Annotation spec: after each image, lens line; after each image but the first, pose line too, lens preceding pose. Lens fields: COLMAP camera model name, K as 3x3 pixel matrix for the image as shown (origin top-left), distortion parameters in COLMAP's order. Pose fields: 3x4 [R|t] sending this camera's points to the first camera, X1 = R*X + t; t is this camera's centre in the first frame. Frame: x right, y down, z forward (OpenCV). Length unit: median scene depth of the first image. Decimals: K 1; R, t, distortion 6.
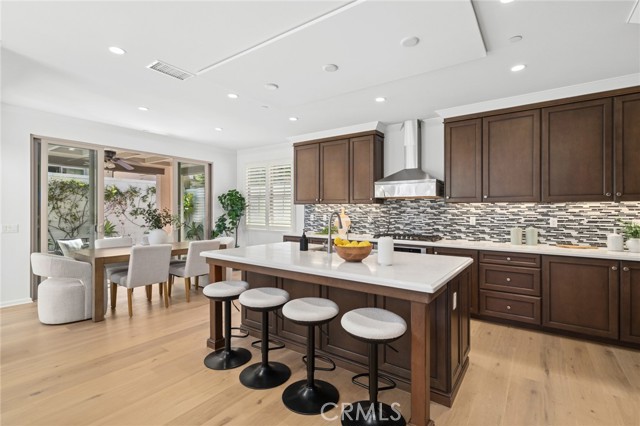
lens RADIAL K [[303.8, 0, 325.5], [0, 303.8, 213.2], [0, 0, 1]] dist [0.002449, 0.001033]
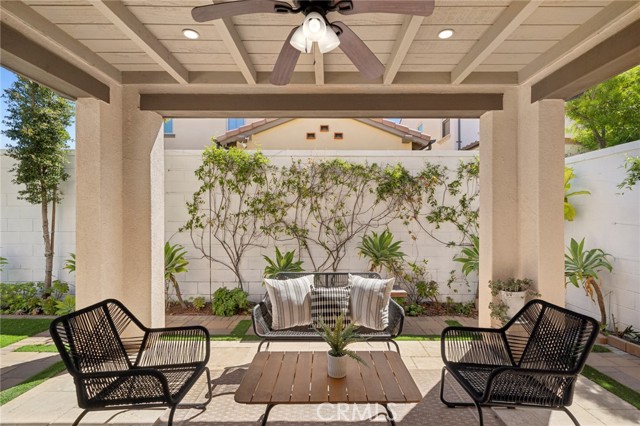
lens RADIAL K [[296.4, 0, 325.0], [0, 296.4, 212.9], [0, 0, 1]] dist [-0.000183, 0.000126]
pose [[0.565089, -0.012247, -0.824939, -0.579652], [-0.002716, 0.999857, -0.016704, 0.001027], [0.825026, 0.011680, 0.564974, 1.013890]]
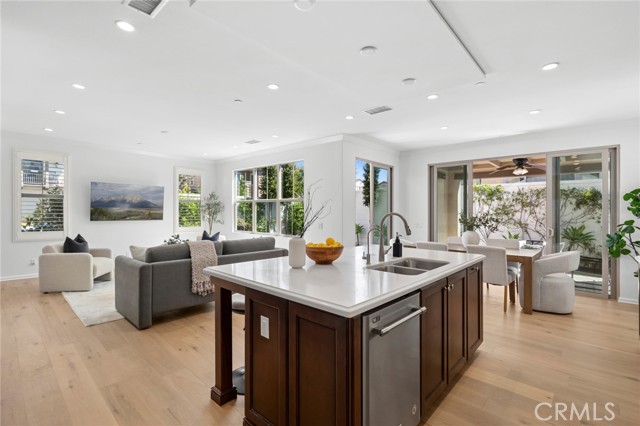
lens RADIAL K [[296.4, 0, 319.4], [0, 296.4, 210.3], [0, 0, 1]] dist [-0.000183, 0.000126]
pose [[-0.126970, -0.012894, -0.991823, 0.464139], [-0.019205, 0.999760, -0.010539, 0.000105], [0.991721, 0.017709, -0.127187, 0.517484]]
